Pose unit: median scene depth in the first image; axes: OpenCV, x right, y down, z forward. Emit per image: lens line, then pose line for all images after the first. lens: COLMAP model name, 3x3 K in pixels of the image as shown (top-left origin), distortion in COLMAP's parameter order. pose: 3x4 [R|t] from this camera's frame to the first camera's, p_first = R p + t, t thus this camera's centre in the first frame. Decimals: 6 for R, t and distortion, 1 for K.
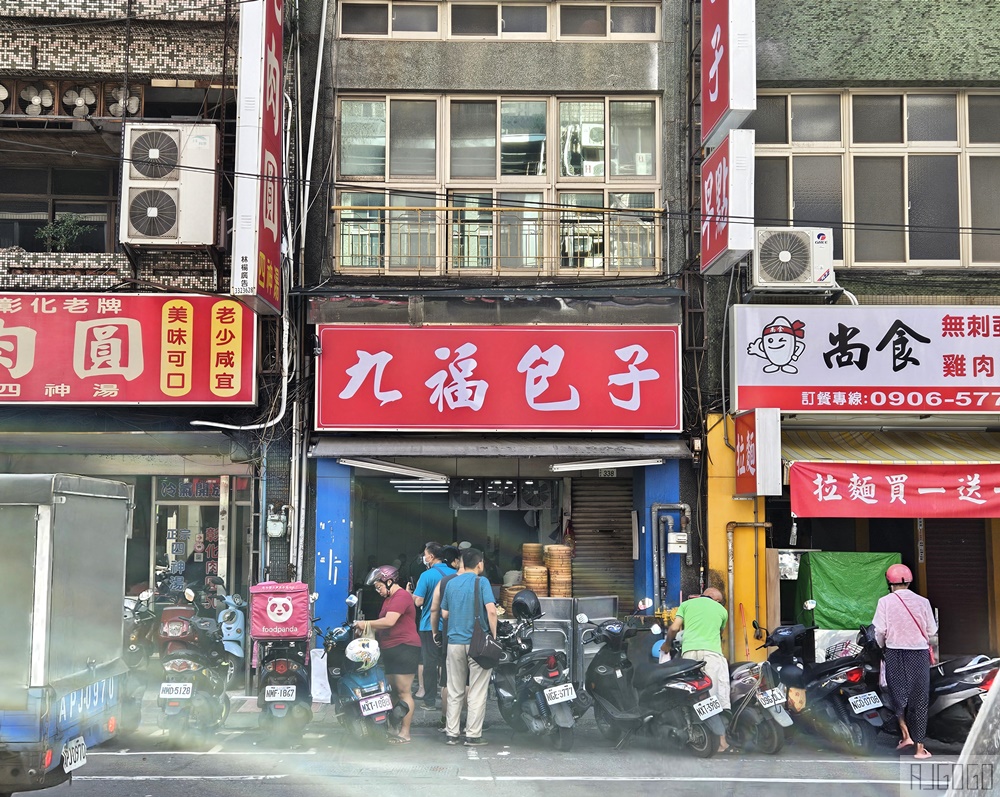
lens RADIAL K [[1046.9, 0, 497.4], [0, 1046.9, 397.3], [0, 0, 1]] dist [0.013436, 0.000000]
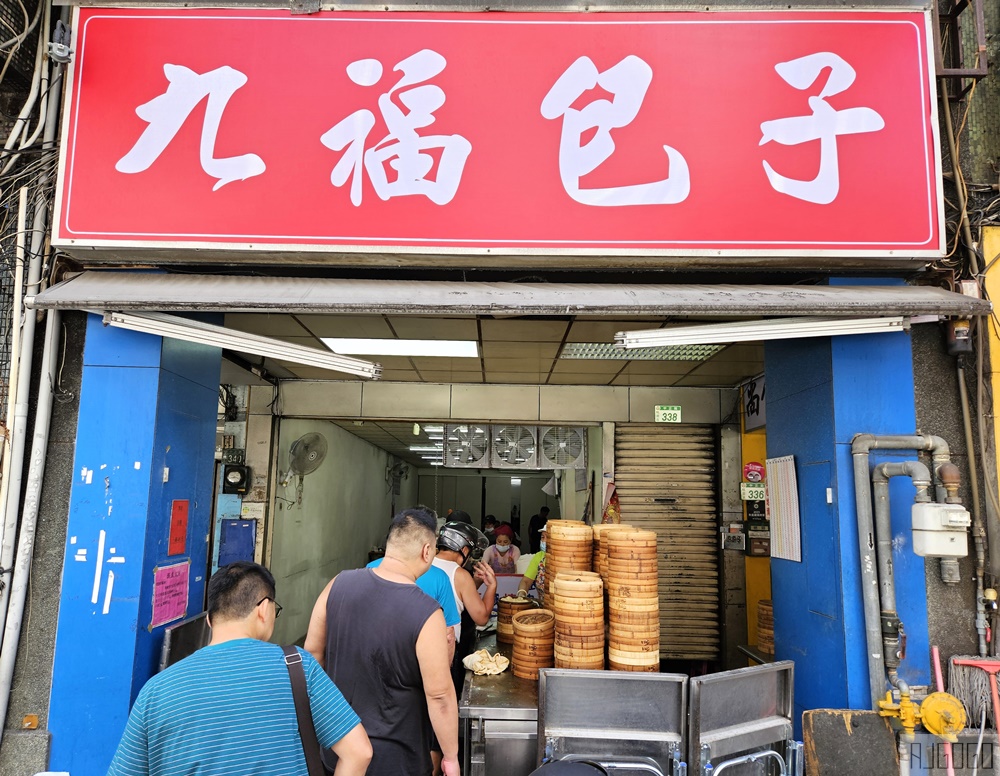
lens RADIAL K [[735.3, 0, 503.7], [0, 735.3, 392.0], [0, 0, 1]] dist [0.004619, 0.000747]
pose [[0.999587, 0.011144, -0.026475, 0.013254], [-0.011689, 0.999721, -0.020511, 0.093198], [0.026239, 0.020812, 0.999439, 0.705642]]
